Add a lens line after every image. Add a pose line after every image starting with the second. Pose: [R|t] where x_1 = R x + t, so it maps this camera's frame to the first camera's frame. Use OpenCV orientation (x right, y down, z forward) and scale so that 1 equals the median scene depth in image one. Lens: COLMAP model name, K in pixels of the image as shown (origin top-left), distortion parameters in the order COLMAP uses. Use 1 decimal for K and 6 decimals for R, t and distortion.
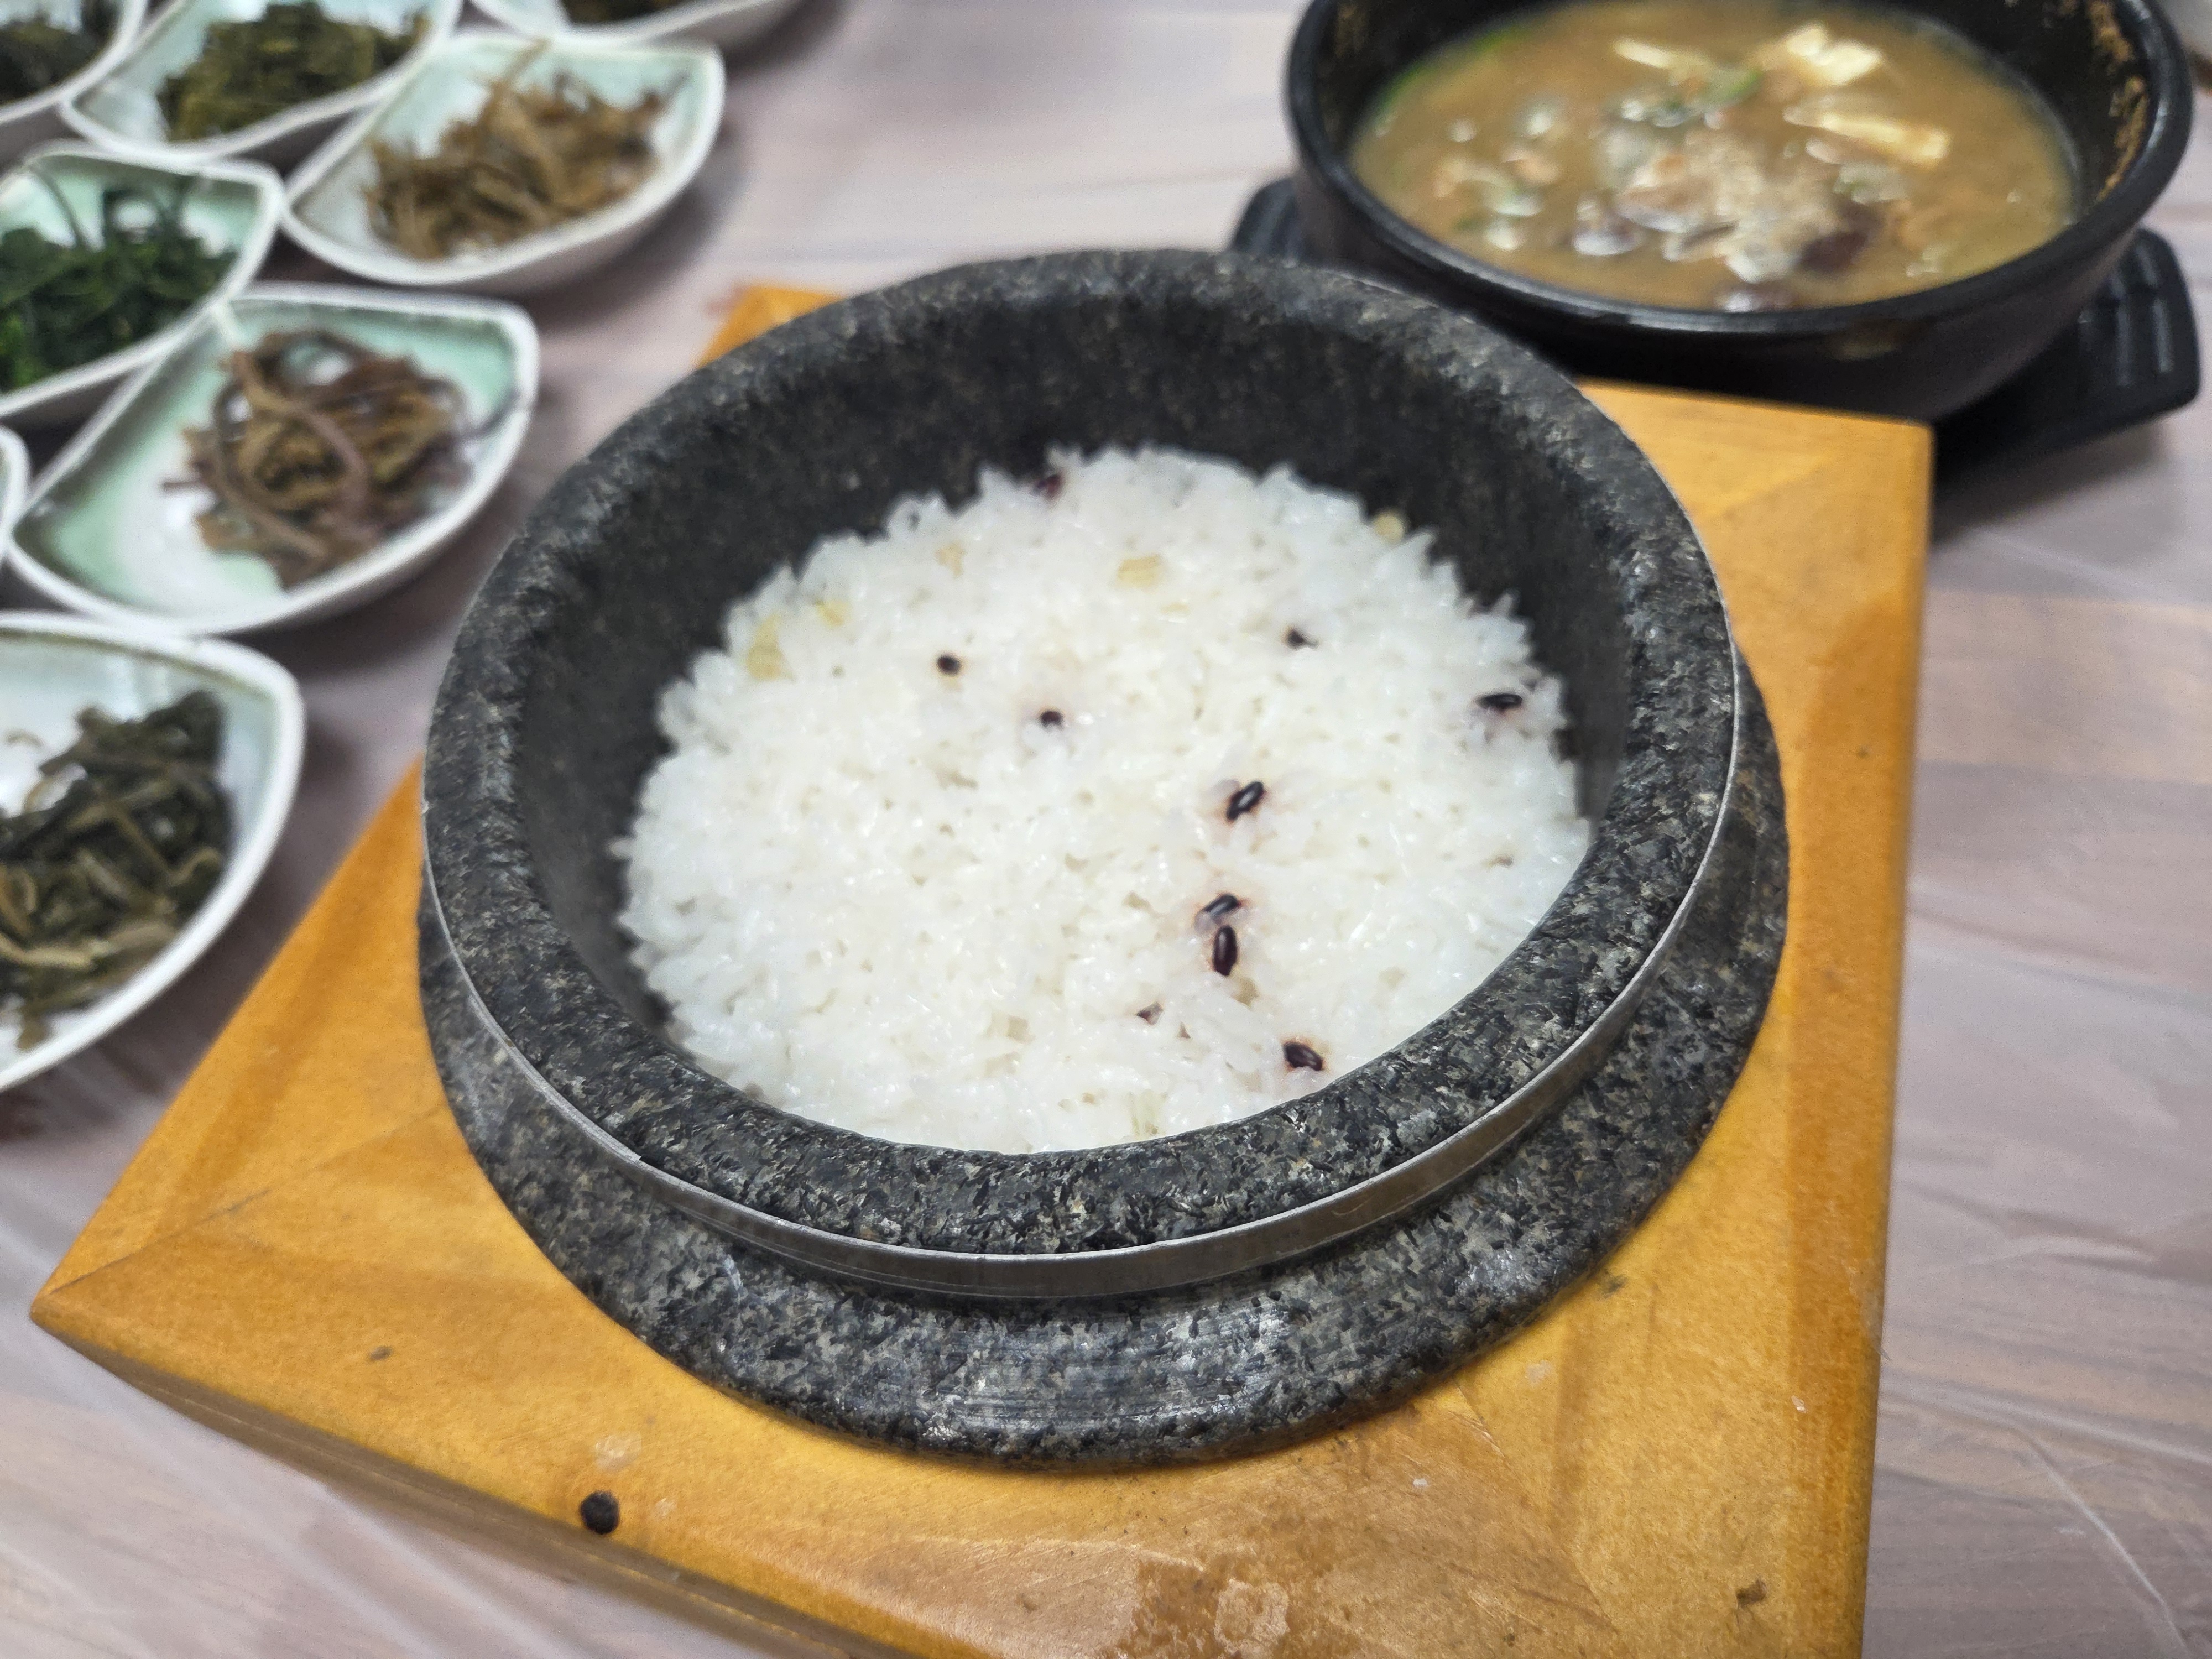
lens RADIAL K [[1488.2, 0, 1106.0], [0, 1488.2, 829.5], [0, 0, 1]] dist [-0.000834, 0.001836]
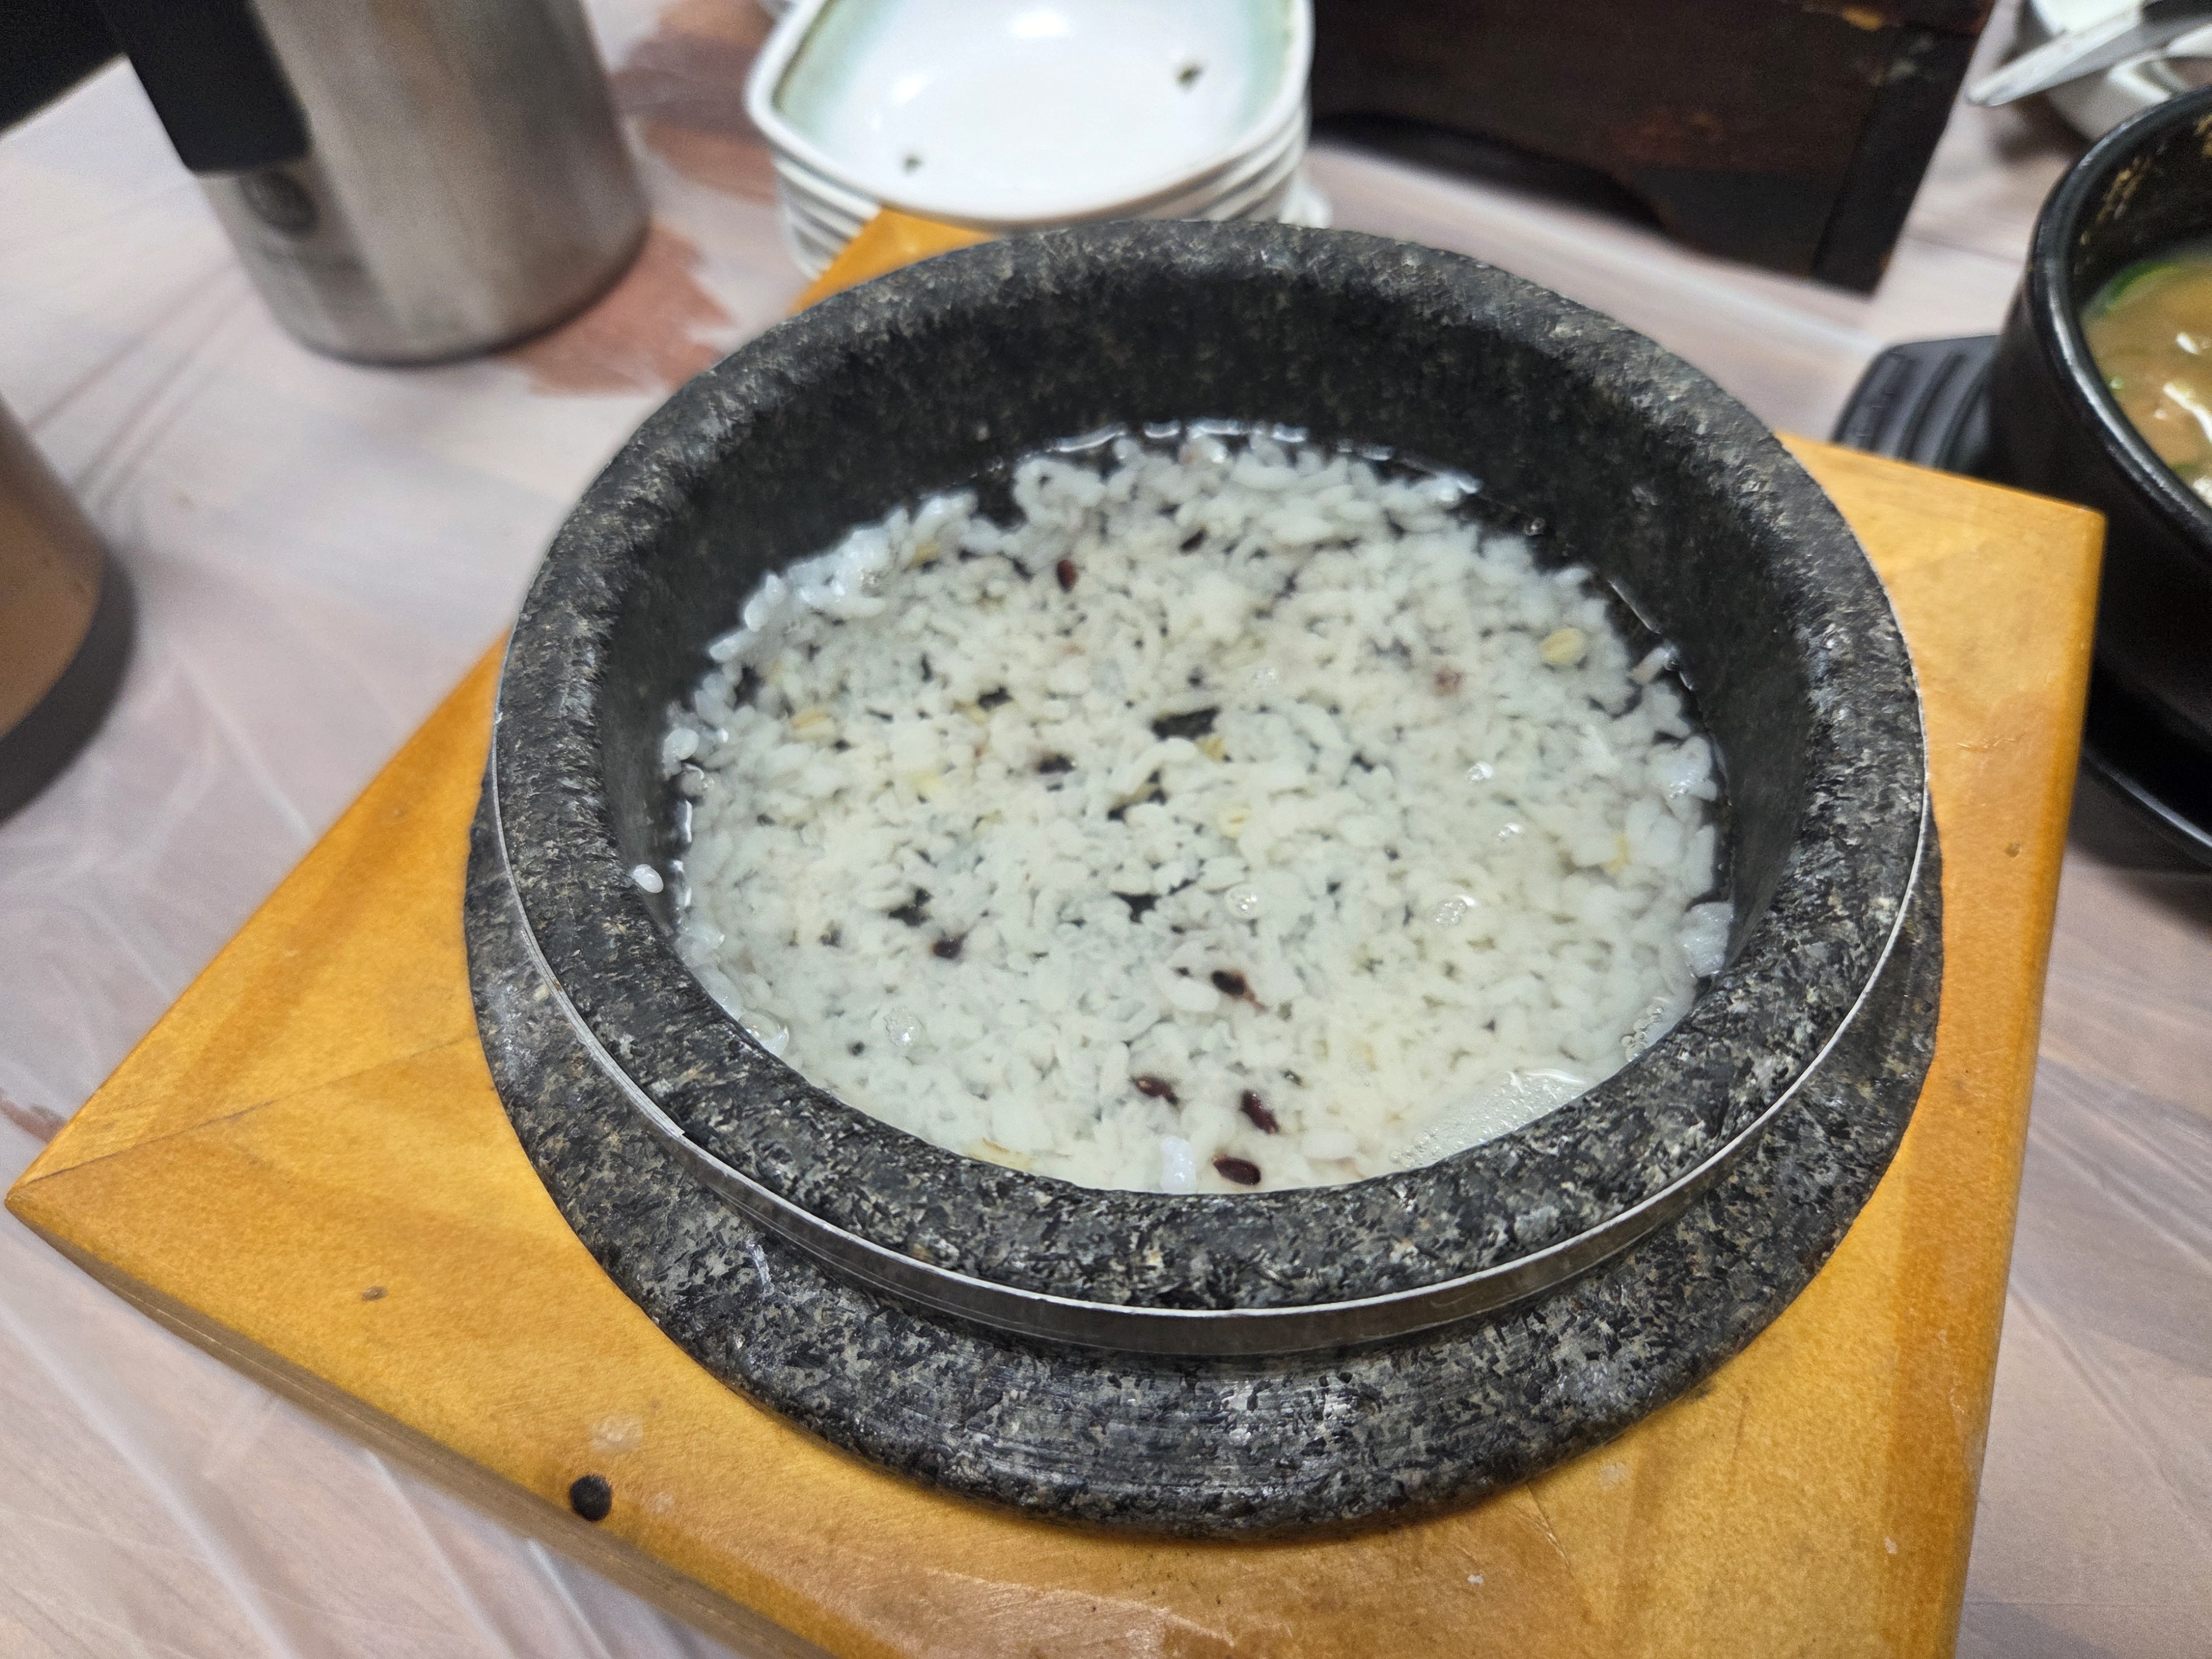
lens RADIAL K [[1481.2, 0, 1109.9], [0, 1481.2, 816.6], [0, 0, 1]] dist [-0.001728, -0.002581]
pose [[0.990351, 0.138117, -0.011377, -0.066116], [-0.138038, 0.990399, 0.007448, -0.015021], [0.012296, -0.005806, 0.999908, 0.086850]]
